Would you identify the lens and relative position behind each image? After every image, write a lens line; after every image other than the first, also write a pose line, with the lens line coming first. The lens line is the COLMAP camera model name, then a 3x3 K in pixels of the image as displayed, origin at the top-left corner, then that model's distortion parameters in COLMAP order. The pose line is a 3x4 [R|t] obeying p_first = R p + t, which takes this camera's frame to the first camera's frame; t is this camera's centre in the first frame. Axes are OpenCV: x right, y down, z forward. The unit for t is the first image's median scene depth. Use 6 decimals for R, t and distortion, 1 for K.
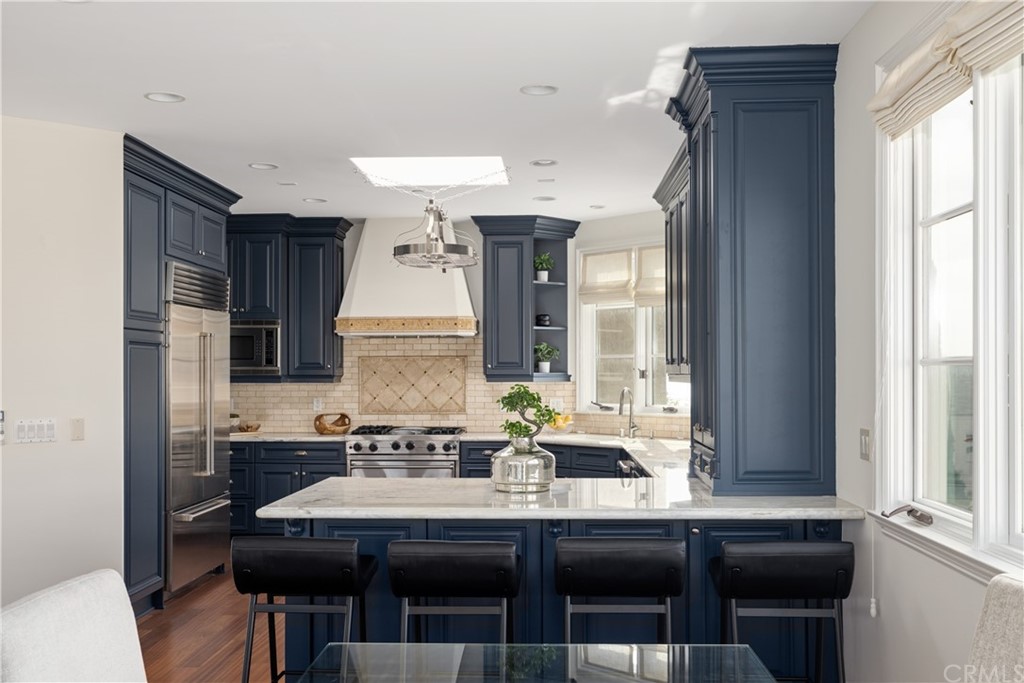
lens RADIAL K [[1021.1, 0, 522.2], [0, 1021.1, 373.9], [0, 0, 1]] dist [0.005847, 0.000000]
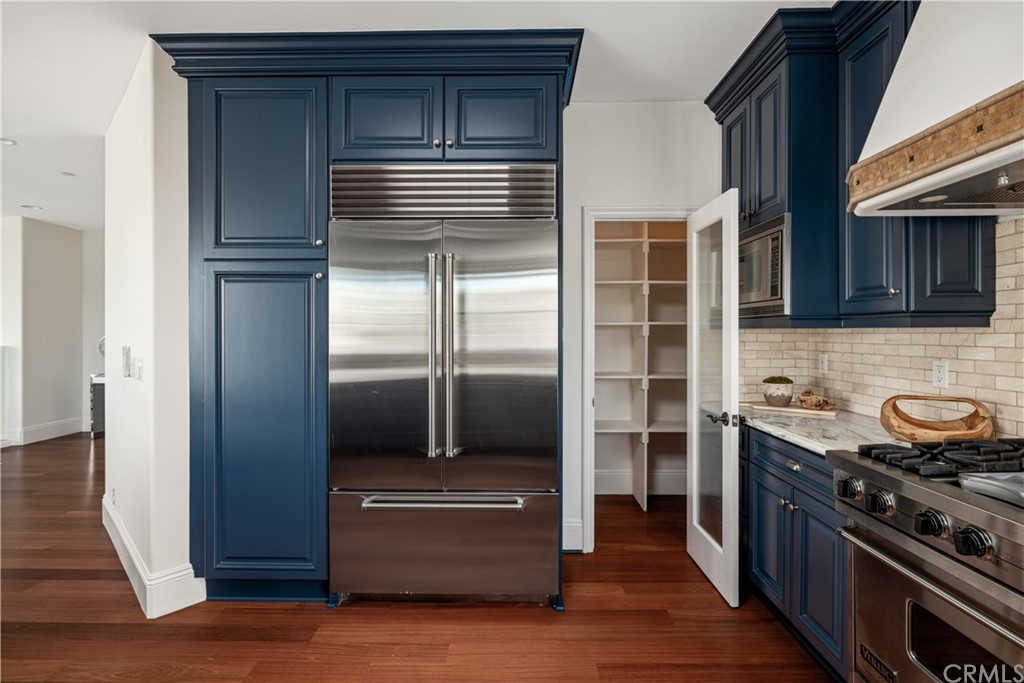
lens RADIAL K [[495.2, 0, 523.7], [0, 495.2, 332.2], [0, 0, 1]] dist [-0.005174, 0.000566]
pose [[0.028744, -0.001491, -0.999586, 0.024772], [-0.002741, 0.999995, -0.001570, 0.011848], [0.999583, 0.002785, 0.028739, 0.848968]]
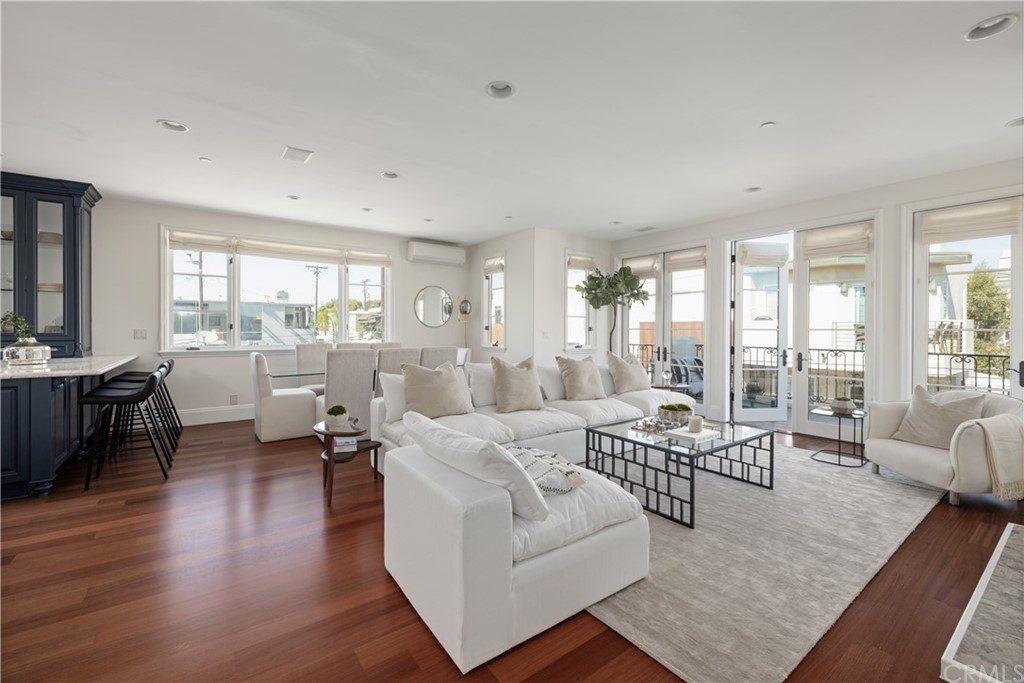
lens RADIAL K [[429.3, 0, 508.2], [0, 429.3, 332.1], [0, 0, 1]] dist [-0.001481, -0.000478]
pose [[-0.611484, -0.005023, 0.791241, -0.658075], [0.000150, 0.999979, 0.006464, 0.024118], [-0.791257, 0.004072, -0.611470, 0.405252]]
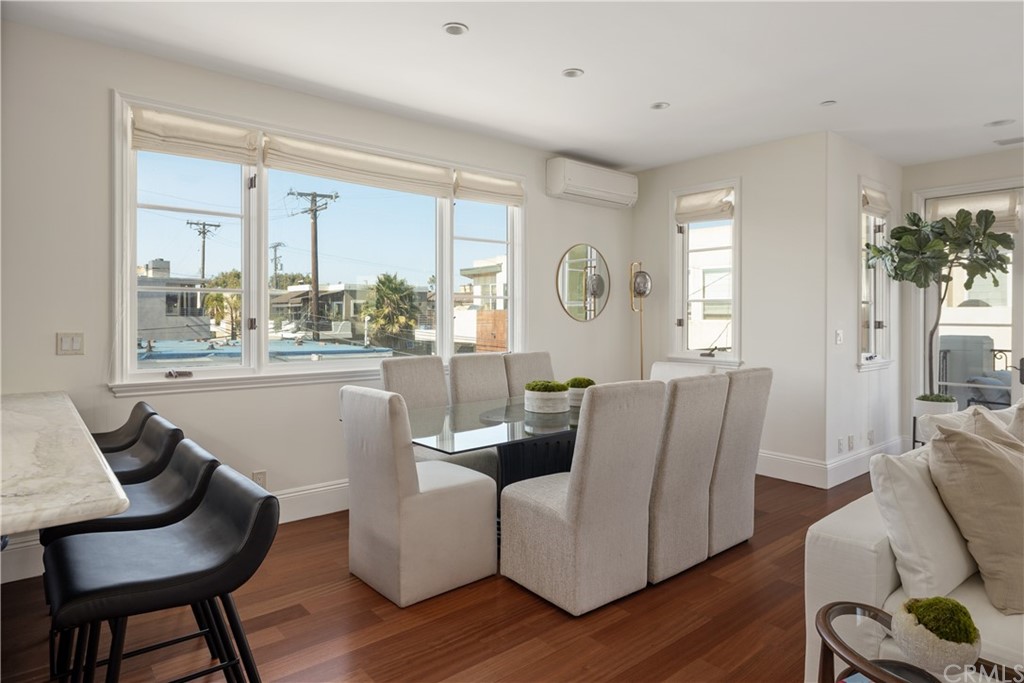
lens RADIAL K [[608.7, 0, 510.7], [0, 608.7, 318.6], [0, 0, 1]] dist [-0.004874, 0.004185]
pose [[-0.667723, -0.003014, 0.744404, -0.315045], [0.000210, 0.999991, 0.004237, 0.014282], [-0.744410, 0.002986, -0.667716, 0.493701]]
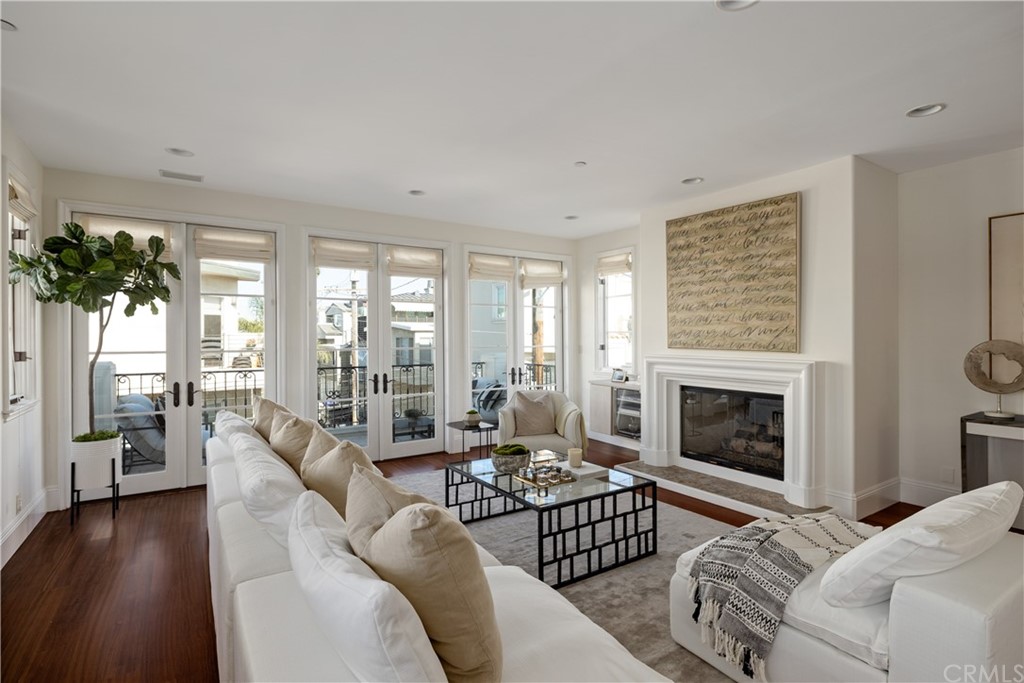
lens RADIAL K [[495.2, 0, 514.3], [0, 495.2, 337.6], [0, 0, 1]] dist [-0.005174, 0.000566]
pose [[-0.816117, 0.005934, -0.577856, -0.194317], [0.004410, 0.999982, 0.004040, 0.008019], [0.577869, 0.000748, -0.816129, 0.346104]]
